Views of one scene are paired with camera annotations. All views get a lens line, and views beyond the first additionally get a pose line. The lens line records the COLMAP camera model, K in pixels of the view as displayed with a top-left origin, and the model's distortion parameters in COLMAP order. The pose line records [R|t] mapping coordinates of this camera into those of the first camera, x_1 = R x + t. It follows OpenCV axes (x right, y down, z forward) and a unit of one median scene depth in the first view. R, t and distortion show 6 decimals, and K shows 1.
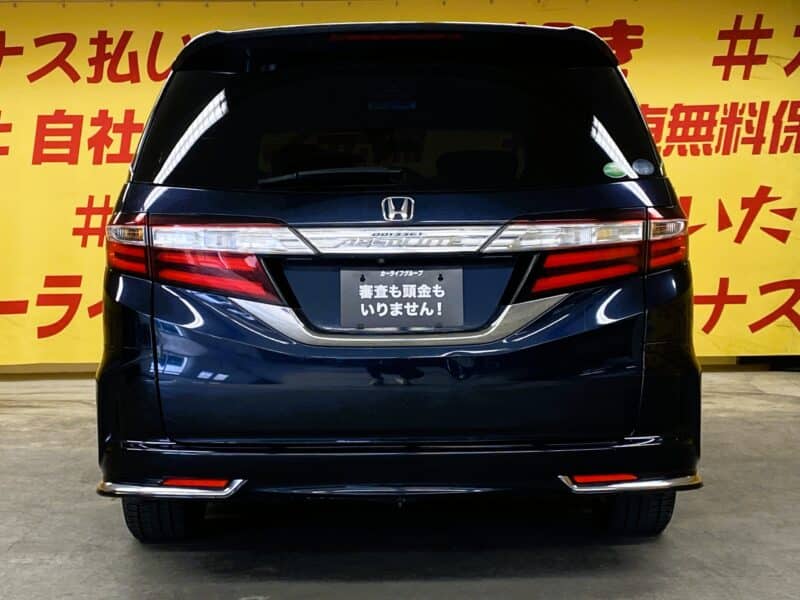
lens RADIAL K [[1420.5, 0, 380.6], [0, 1420.5, 315.3], [0, 0, 1]] dist [0.065780, 0.000000]
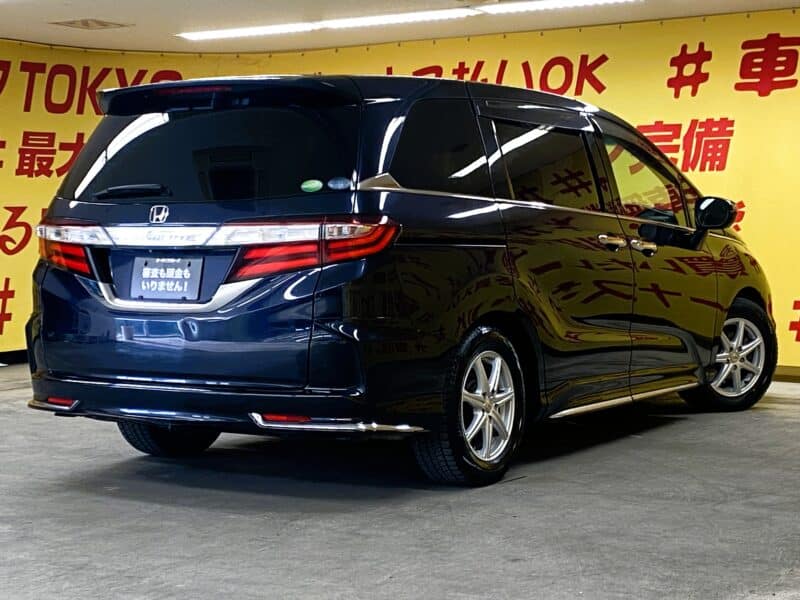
lens RADIAL K [[1521.2, 0, 400.4], [0, 1521.2, 297.2], [0, 0, 1]] dist [0.100666, 0.000000]
pose [[0.852192, 0.030726, -0.522327, 0.996685], [-0.042639, 0.999032, -0.010798, 0.013166], [0.521490, 0.031473, 0.852677, -0.159461]]
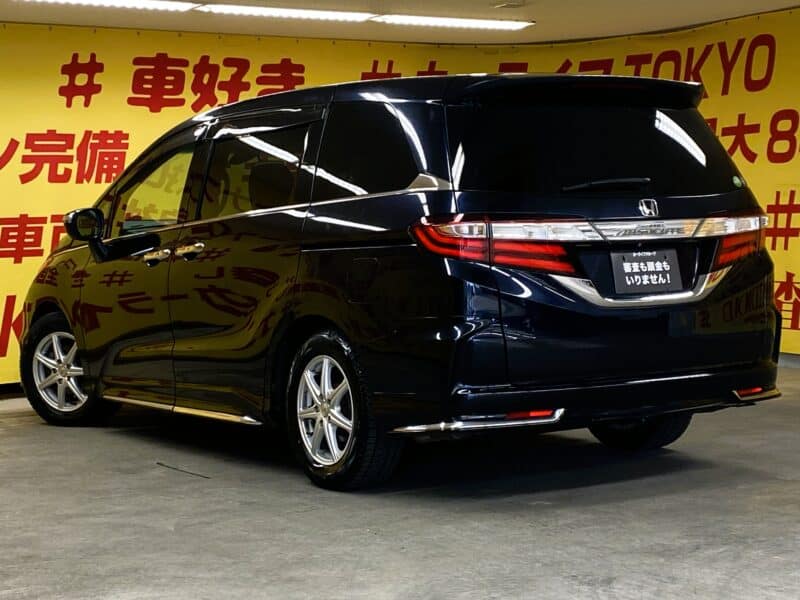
lens RADIAL K [[1557.8, 0, 400.6], [0, 1557.8, 298.6], [0, 0, 1]] dist [0.107094, 0.000000]
pose [[0.839679, -0.036000, 0.541888, -1.030442], [0.058102, 0.998029, -0.023727, 0.037277], [-0.539966, 0.051408, 0.840115, -0.167865]]
